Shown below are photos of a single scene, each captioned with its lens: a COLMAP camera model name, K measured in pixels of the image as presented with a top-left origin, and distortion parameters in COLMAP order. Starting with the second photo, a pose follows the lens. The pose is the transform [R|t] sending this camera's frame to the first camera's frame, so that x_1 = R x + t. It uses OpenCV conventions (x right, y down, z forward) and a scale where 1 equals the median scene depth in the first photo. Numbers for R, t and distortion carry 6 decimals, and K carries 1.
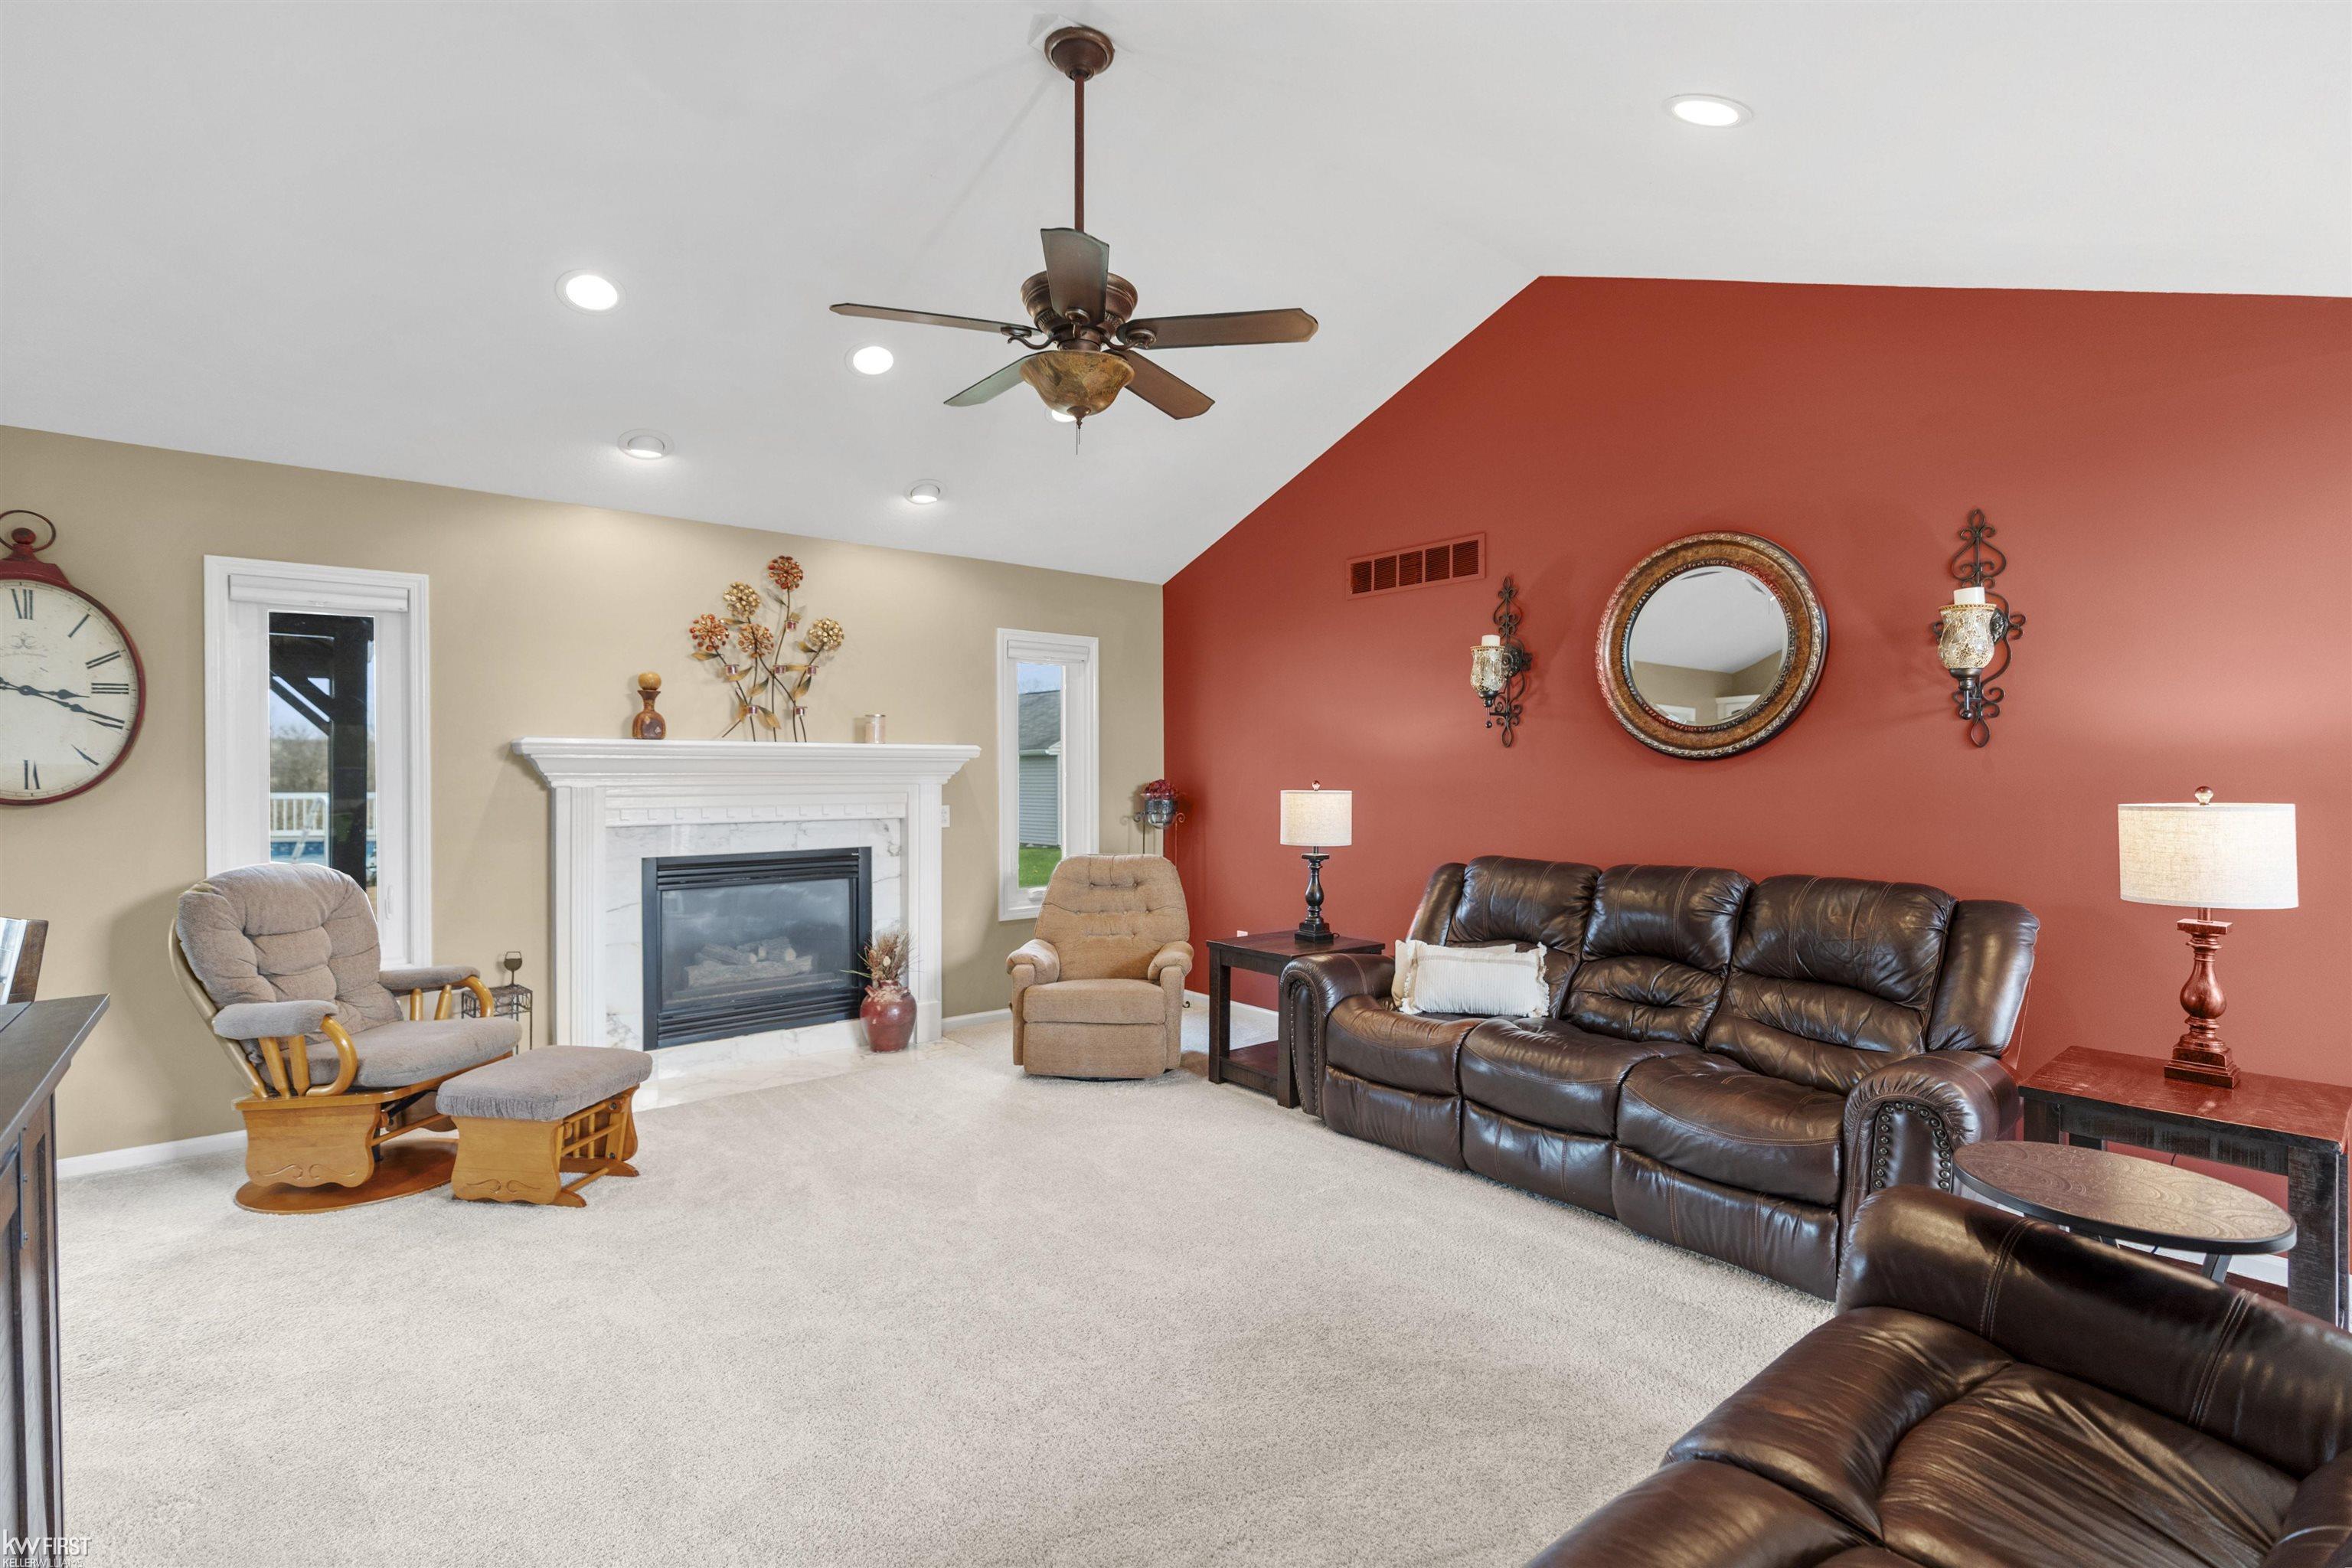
lens RADIAL K [[1095.2, 0, 1150.8], [0, 1095.2, 761.3], [0, 0, 1]] dist [-0.002344, 0.000617]
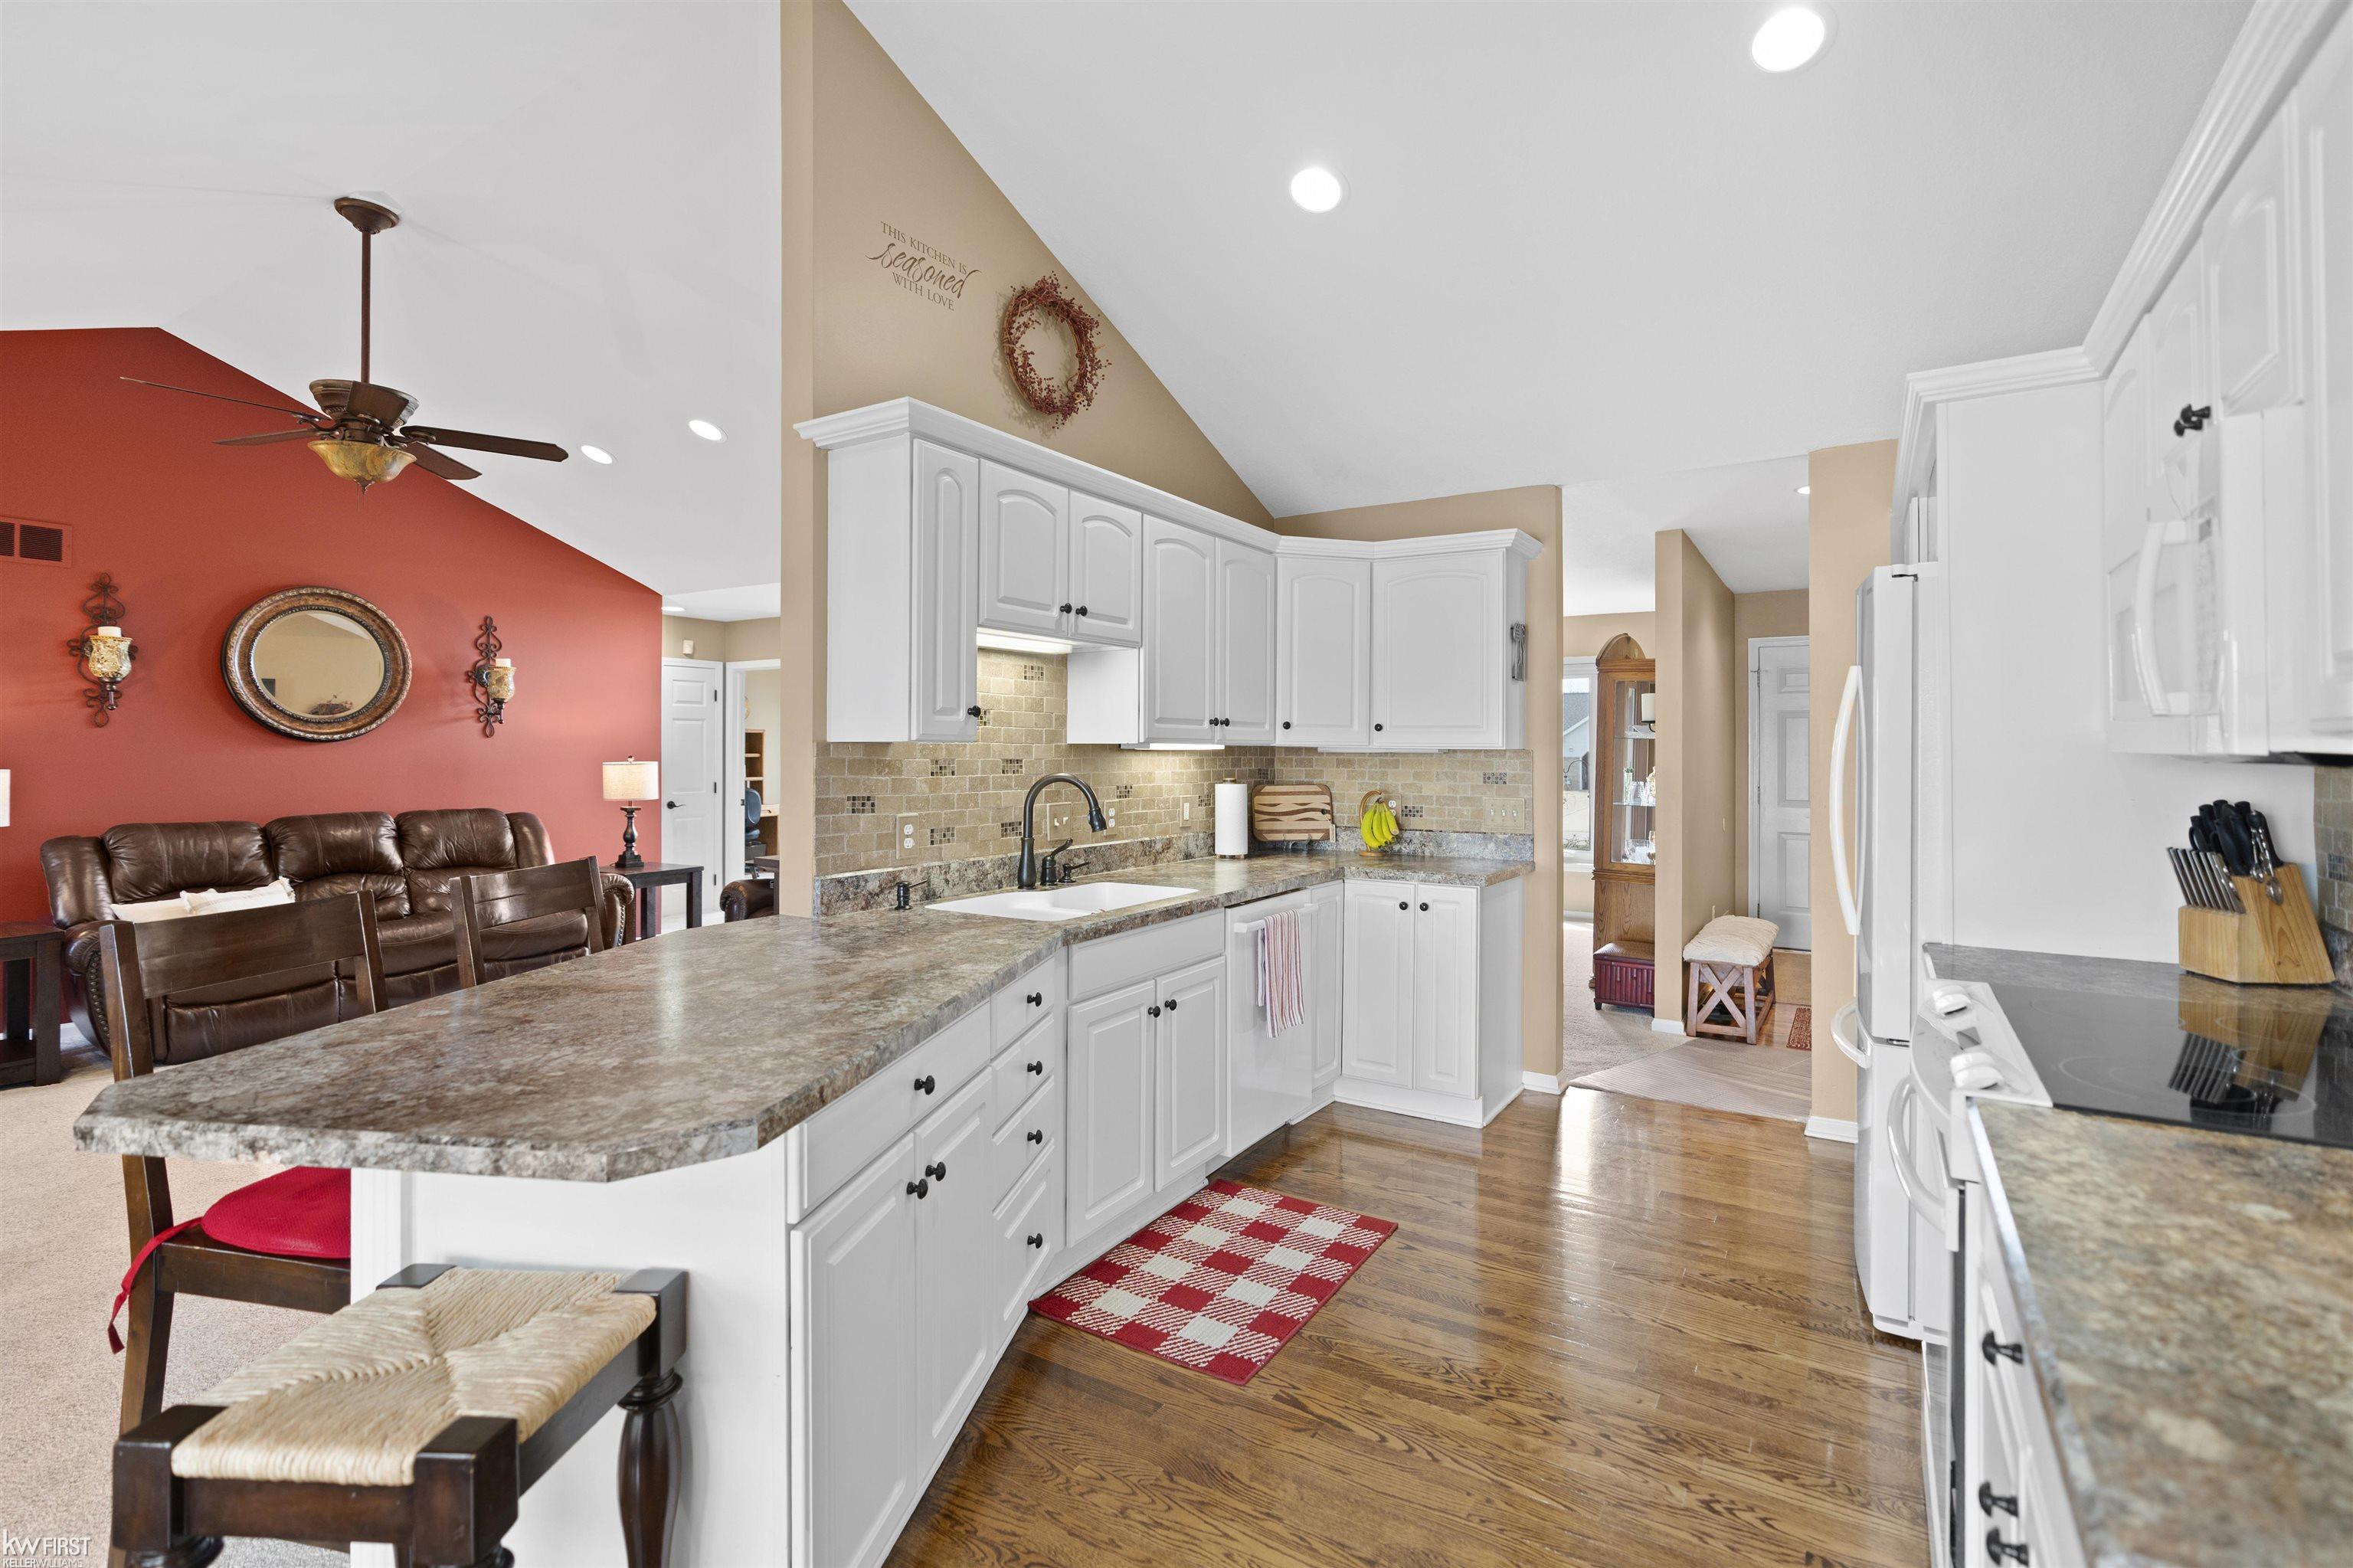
lens RADIAL K [[1069.8, 0, 1217.5], [0, 1069.8, 736.2], [0, 0, 1]] dist [-0.010904, 0.004779]
pose [[-0.347280, 0.015931, 0.937626, -1.023970], [-0.004831, 0.999812, -0.018777, 0.010285], [-0.937749, -0.011051, -0.347138, 0.301217]]
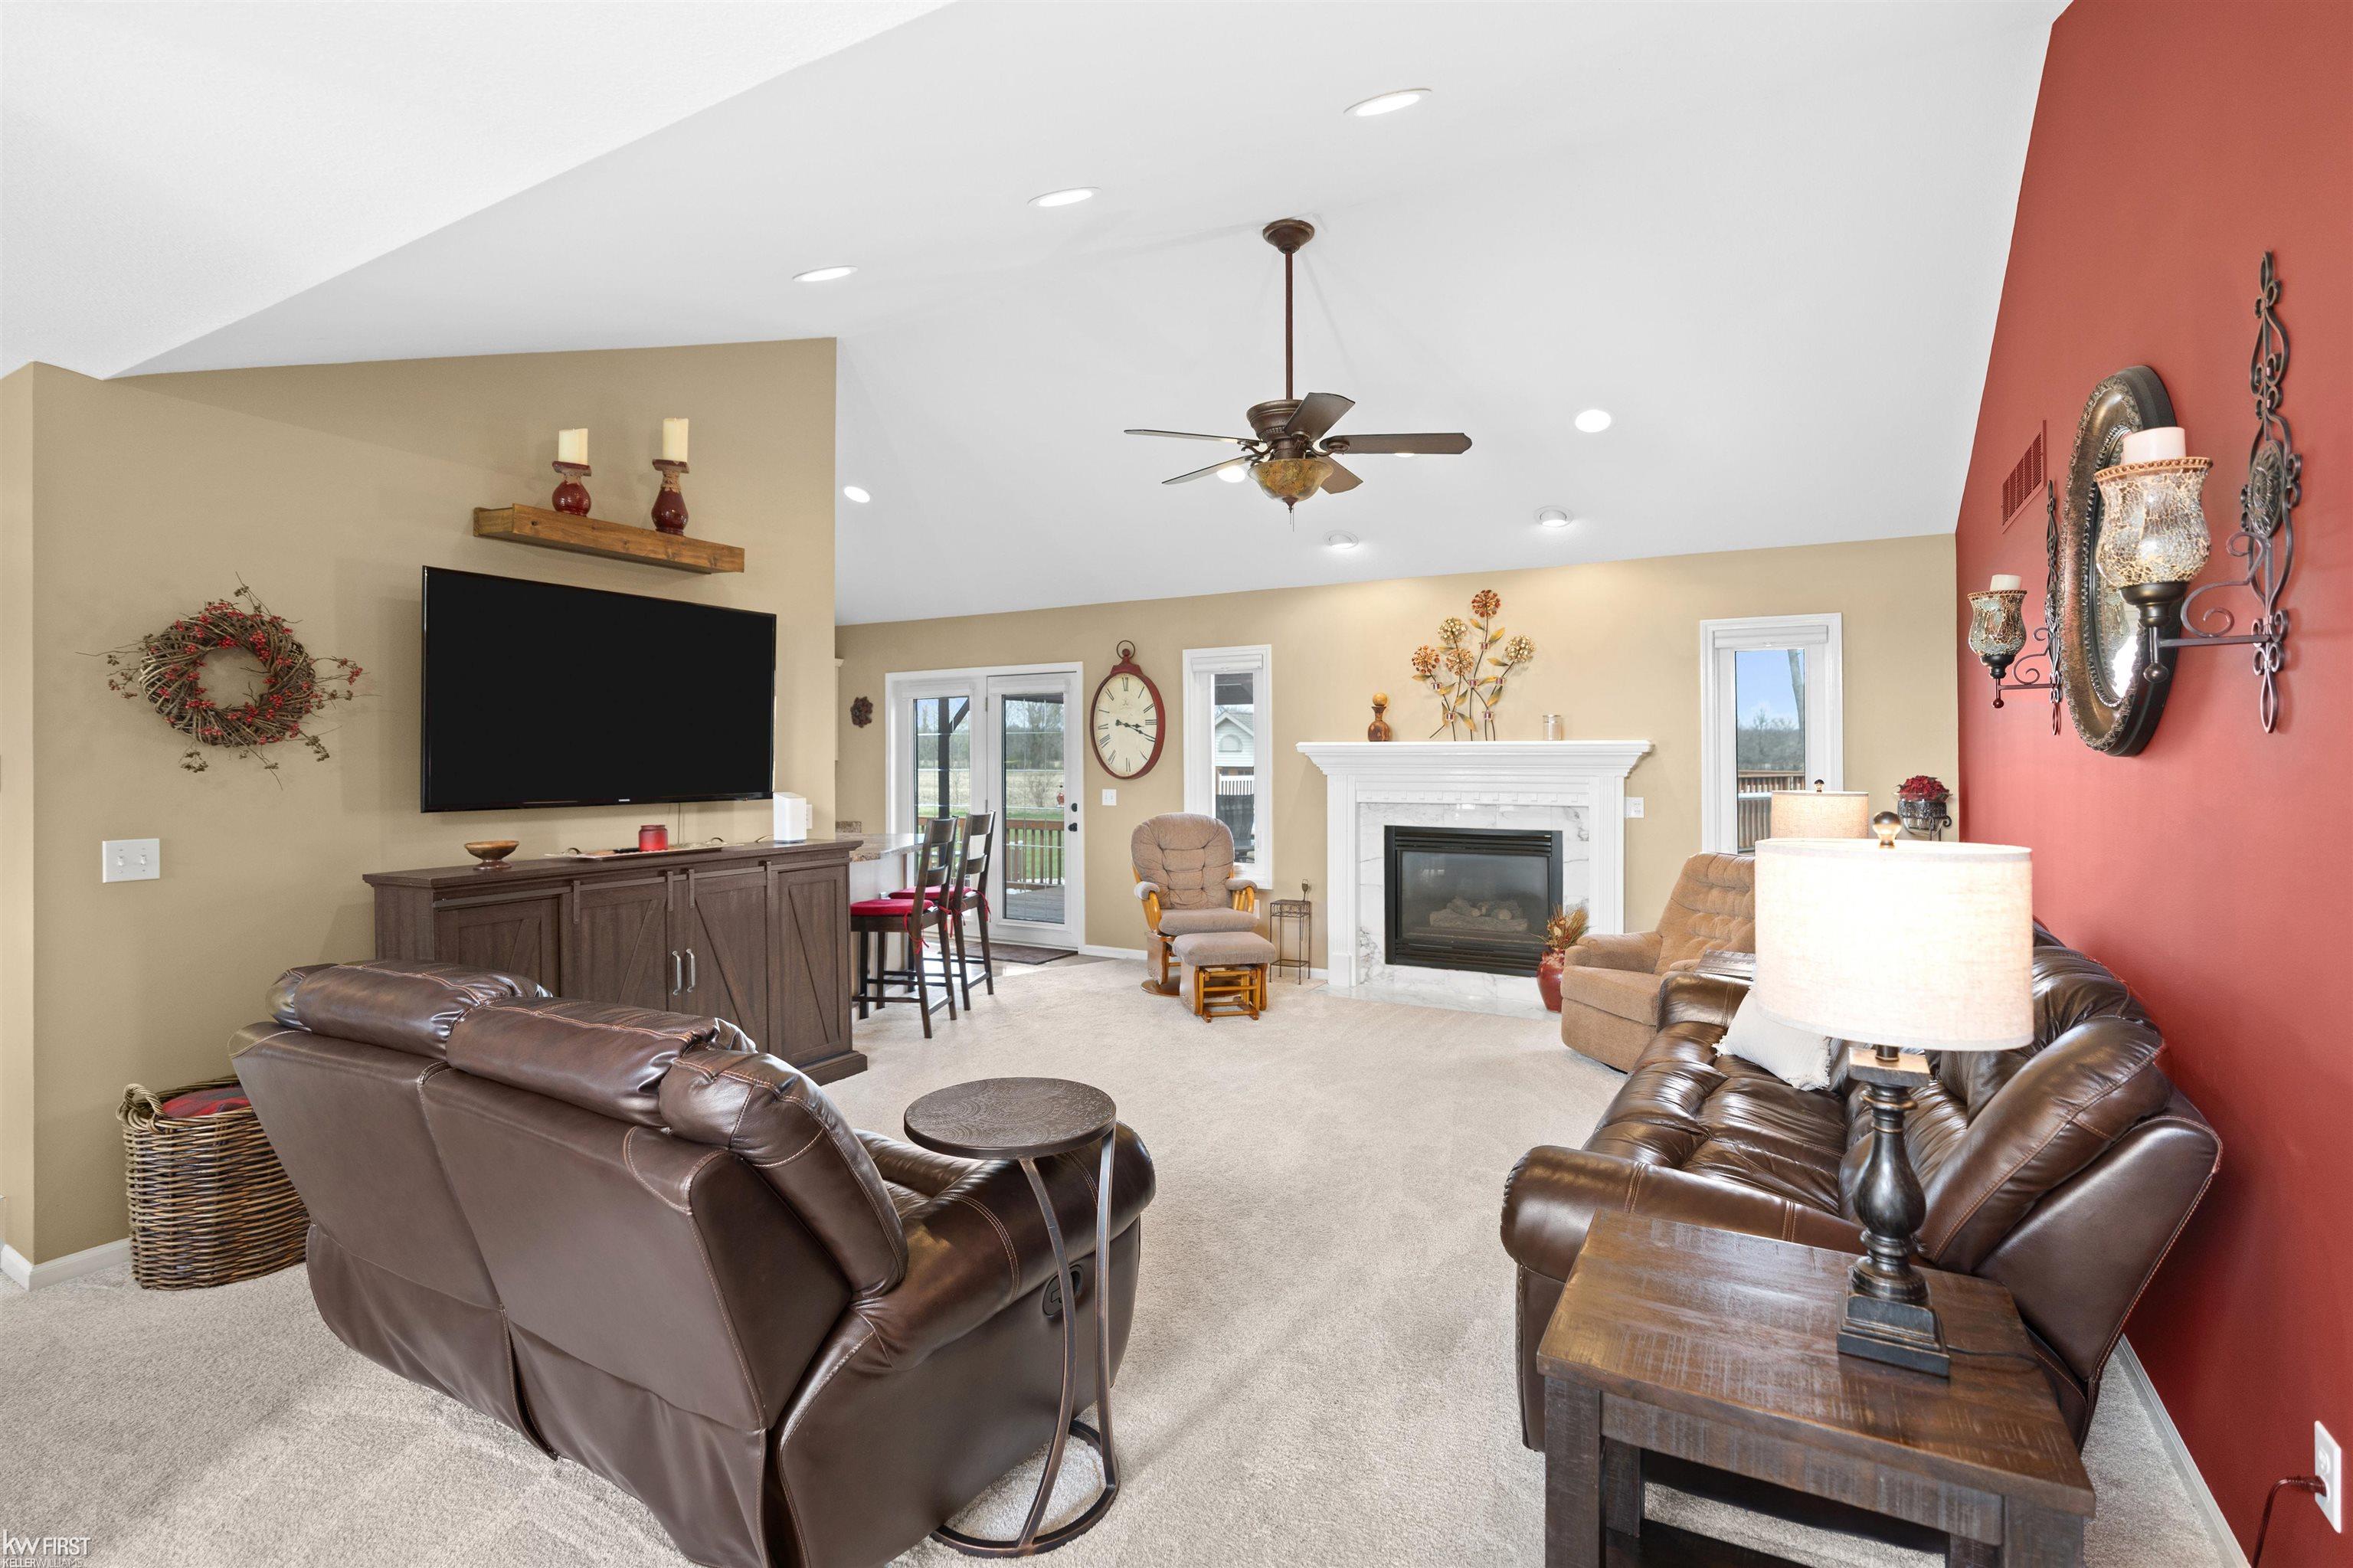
lens RADIAL K [[1058.1, 0, 1167.5], [0, 1058.1, 762.2], [0, 0, 1]] dist [0.000947, 0.000423]
pose [[0.369798, 0.003128, -0.929107, 0.691960], [0.007567, 0.999951, 0.006378, -0.003958], [0.929081, -0.009389, 0.369756, 0.241357]]
